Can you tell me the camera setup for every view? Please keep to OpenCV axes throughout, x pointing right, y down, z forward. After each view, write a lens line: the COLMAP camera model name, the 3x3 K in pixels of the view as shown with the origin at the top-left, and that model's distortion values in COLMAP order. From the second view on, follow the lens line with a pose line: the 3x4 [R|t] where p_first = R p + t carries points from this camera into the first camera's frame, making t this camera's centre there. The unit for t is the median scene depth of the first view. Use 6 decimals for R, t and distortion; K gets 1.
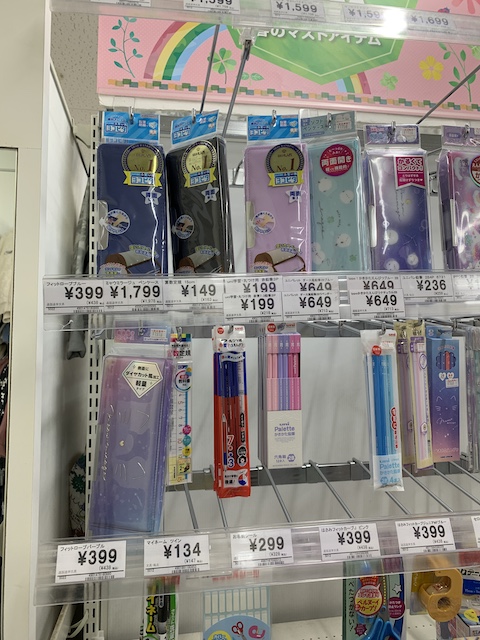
lens RADIAL K [[488.7, 0, 238.1], [0, 488.7, 318.7], [0, 0, 1]] dist [0.007267, -0.002046]
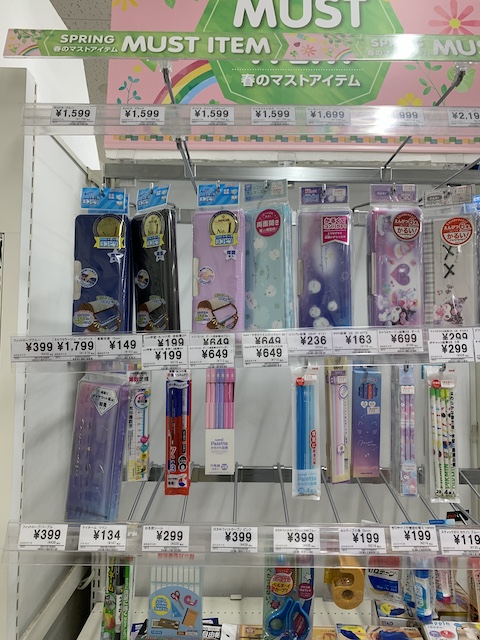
lens RADIAL K [[487.3, 0, 240.0], [0, 487.3, 320.0], [0, 0, 1]] dist [0.032469, -0.041752]
pose [[0.987205, 0.020502, -0.158132, 0.341493], [-0.013596, 0.998911, 0.044632, -0.145445], [0.158875, -0.041911, 0.986409, -0.202148]]
